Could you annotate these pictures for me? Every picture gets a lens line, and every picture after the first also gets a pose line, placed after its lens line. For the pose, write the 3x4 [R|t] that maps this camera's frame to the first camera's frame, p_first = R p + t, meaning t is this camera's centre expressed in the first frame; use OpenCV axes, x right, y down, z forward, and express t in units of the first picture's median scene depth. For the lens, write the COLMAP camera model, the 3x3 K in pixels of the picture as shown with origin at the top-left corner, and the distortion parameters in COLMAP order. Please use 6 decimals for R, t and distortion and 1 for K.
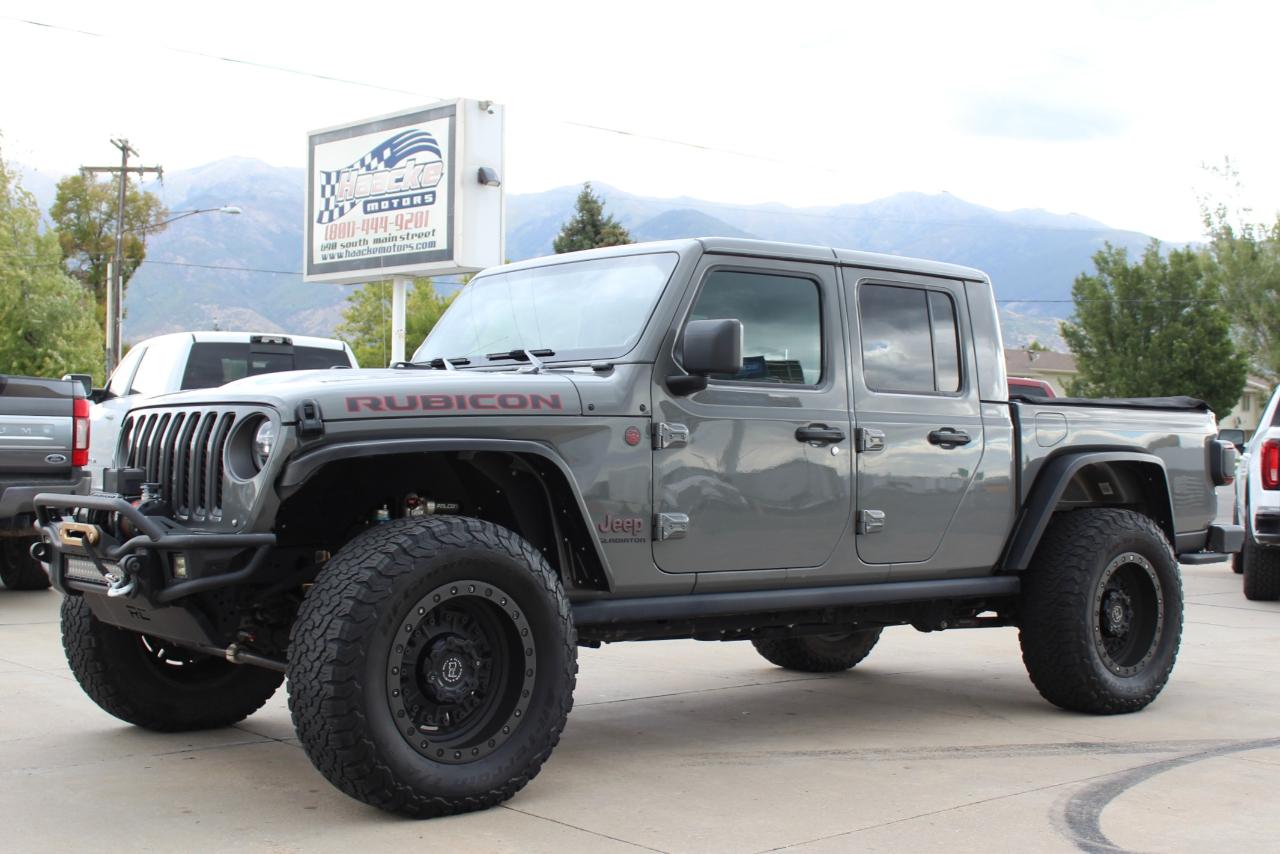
lens RADIAL K [[1651.3, 0, 639.8], [0, 1651.3, 458.0], [0, 0, 1]] dist [-0.102671, 0.037176]
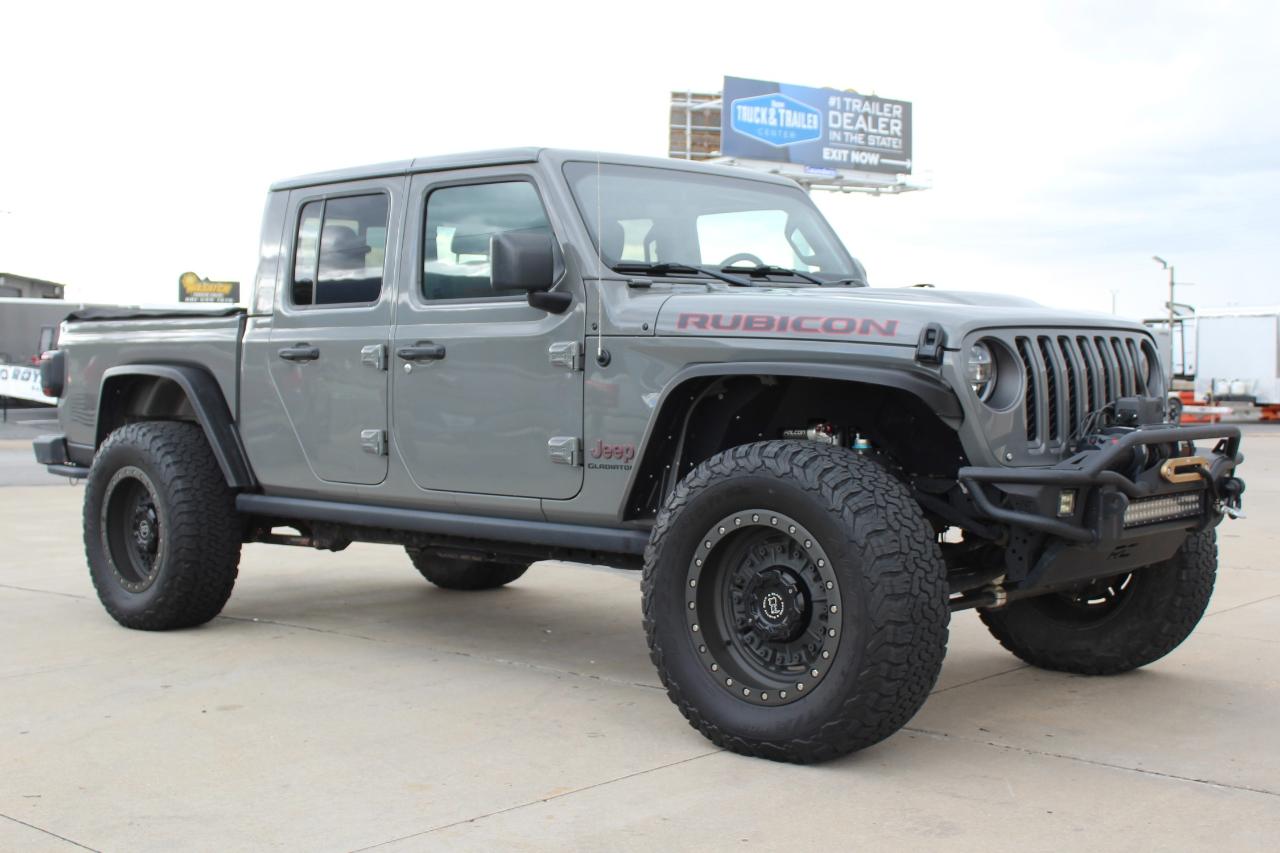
lens RADIAL K [[1621.9, 0, 640.0], [0, 1621.9, 440.4], [0, 0, 1]] dist [-0.103296, 0.033104]
pose [[-0.109083, -0.059847, 0.992229, -0.979139], [0.001981, 0.998171, 0.060423, -0.020215], [-0.994031, 0.008557, -0.108765, 1.136670]]
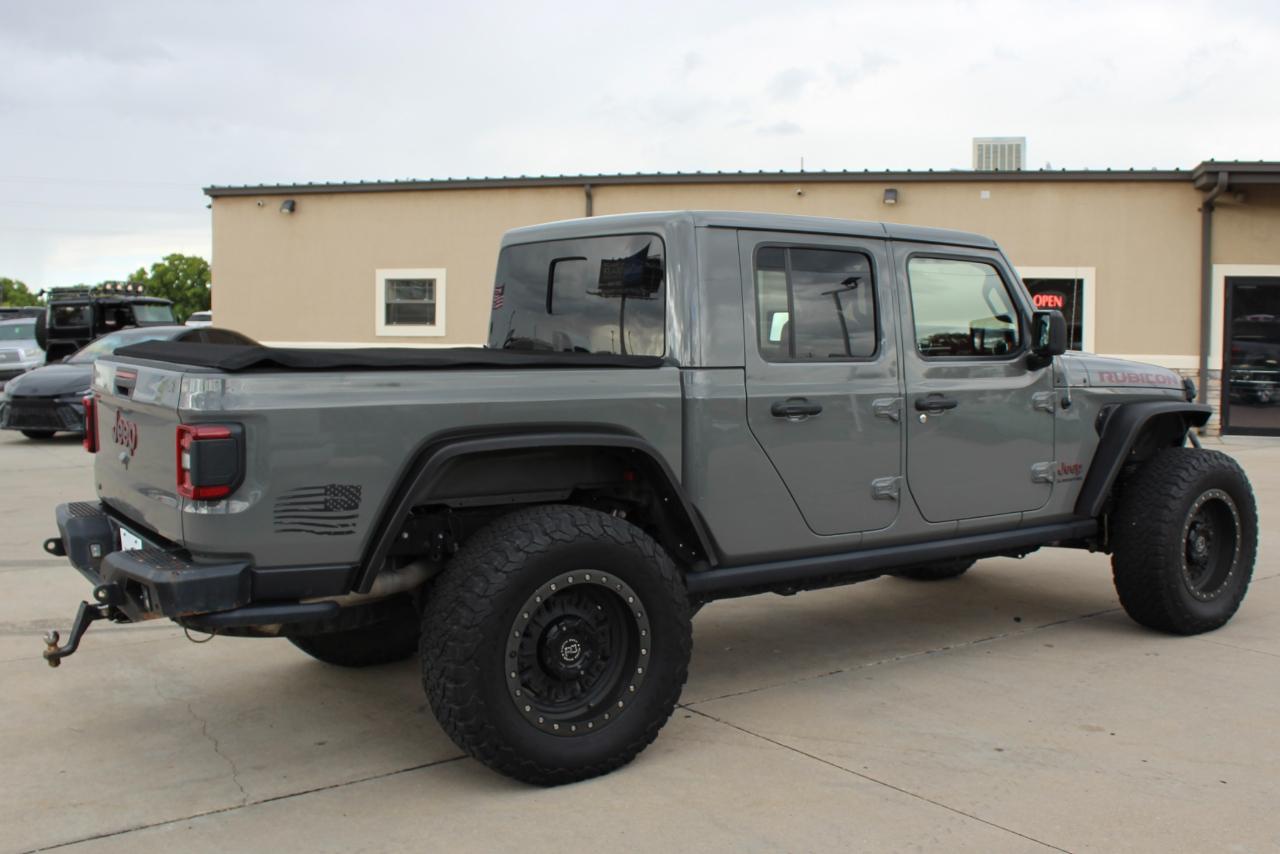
lens RADIAL K [[1341.3, 0, 685.1], [0, 1341.3, 423.6], [0, 0, 1]] dist [-0.140222, 0.052174]
pose [[-0.995717, -0.026739, 0.088497, 0.020610], [-0.019846, 0.996766, 0.077874, -0.065347], [-0.090293, 0.075784, -0.993028, 2.019325]]
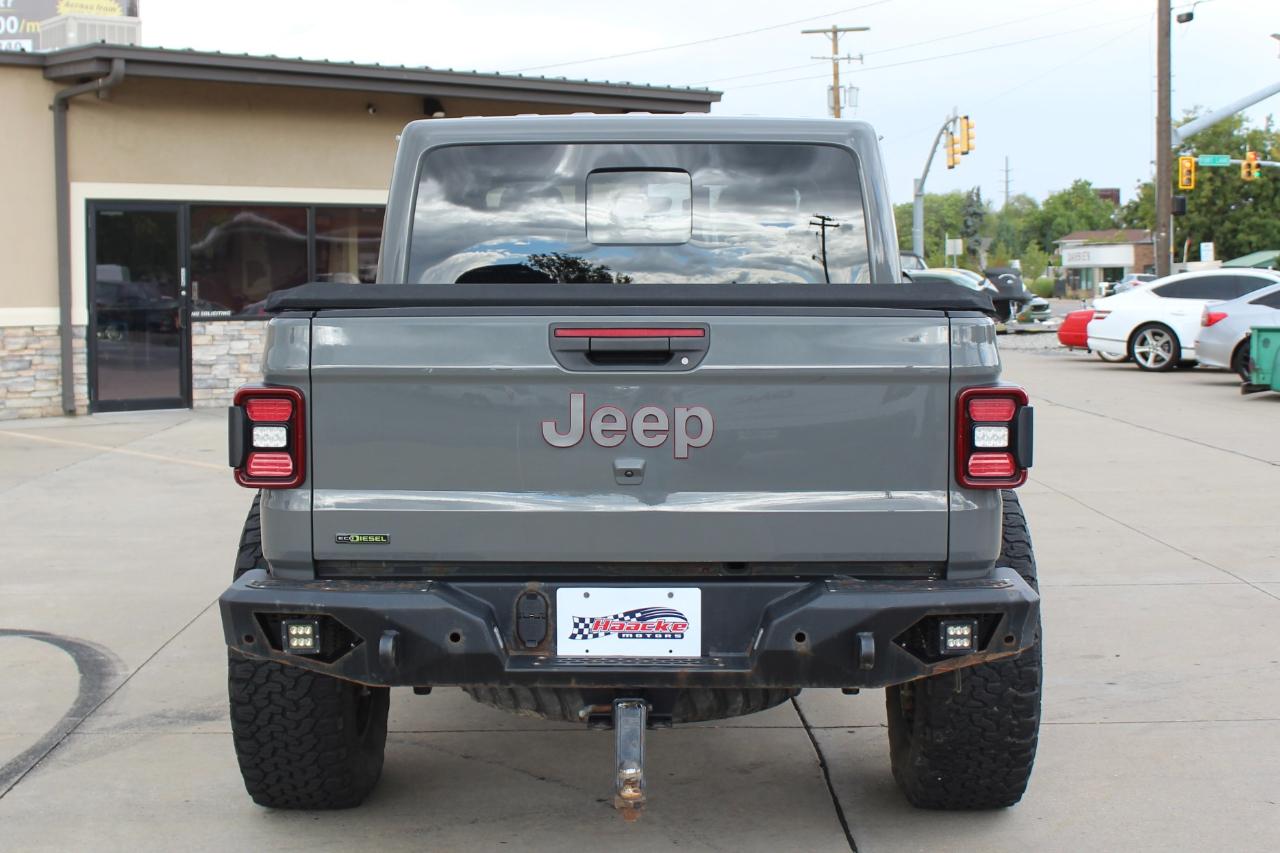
lens RADIAL K [[1948.7, 0, 642.6], [0, 1948.7, 392.2], [0, 0, 1]] dist [-0.113125, 0.022803]
pose [[-0.650094, 0.036128, -0.758994, 0.860670], [-0.006277, 0.998580, 0.052908, -0.045946], [0.759828, 0.039159, -0.648944, 1.778592]]
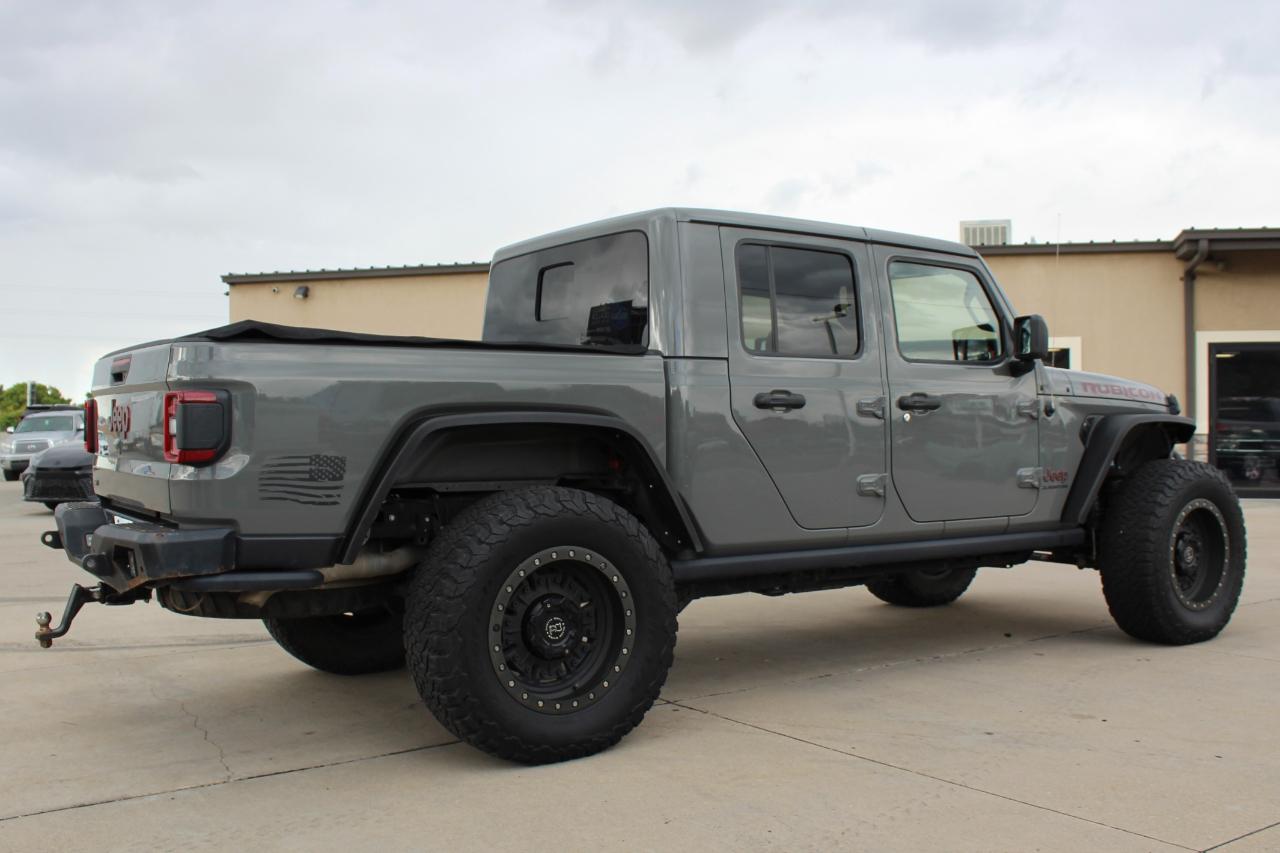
lens RADIAL K [[1293.3, 0, 646.0], [0, 1293.3, 446.6], [0, 0, 1]] dist [-0.138161, 0.038229]
pose [[-0.992435, -0.011087, 0.122267, 0.010414], [-0.008756, 0.999770, 0.019582, -0.001781], [-0.122456, 0.018363, -0.992304, 2.002604]]
